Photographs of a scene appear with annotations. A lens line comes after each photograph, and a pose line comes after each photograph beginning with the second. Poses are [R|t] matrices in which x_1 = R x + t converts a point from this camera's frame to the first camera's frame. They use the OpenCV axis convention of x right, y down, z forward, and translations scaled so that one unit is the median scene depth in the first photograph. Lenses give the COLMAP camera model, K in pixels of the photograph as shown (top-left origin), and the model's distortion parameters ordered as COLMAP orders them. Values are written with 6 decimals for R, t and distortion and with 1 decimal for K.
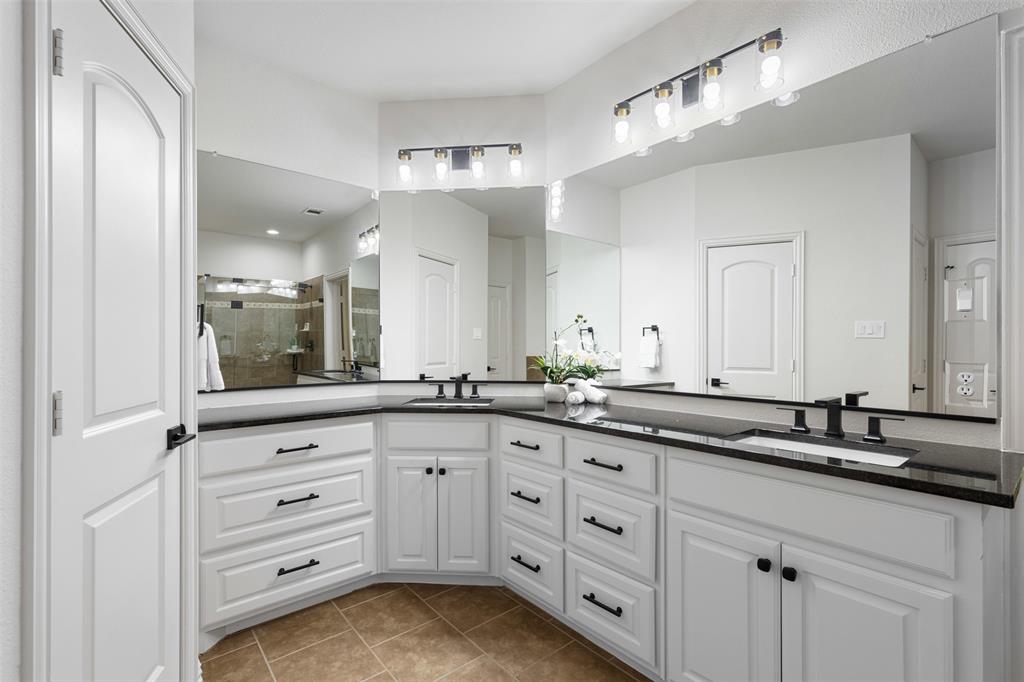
lens RADIAL K [[465.7, 0, 510.1], [0, 465.7, 340.3], [0, 0, 1]] dist [0.010295, 0.000021]
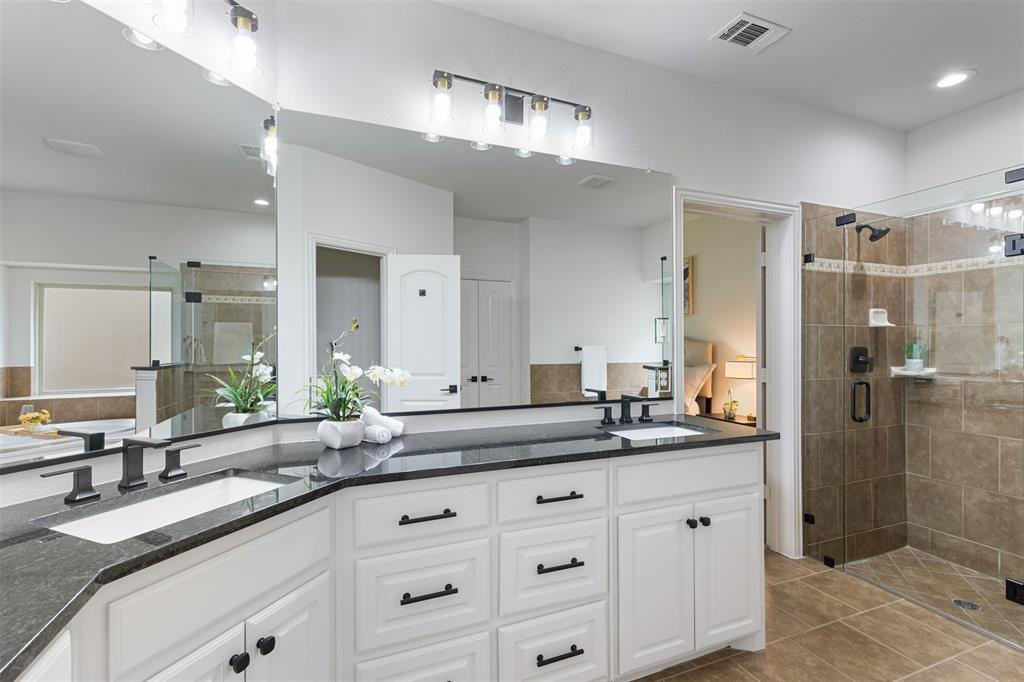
lens RADIAL K [[465.7, 0, 510.2], [0, 465.7, 340.3], [0, 0, 1]] dist [0.010295, 0.000021]
pose [[0.305139, 0.008639, 0.952269, -0.611341], [-0.004254, 0.999961, -0.007708, -0.024444], [-0.952298, -0.001699, 0.305164, 0.734467]]
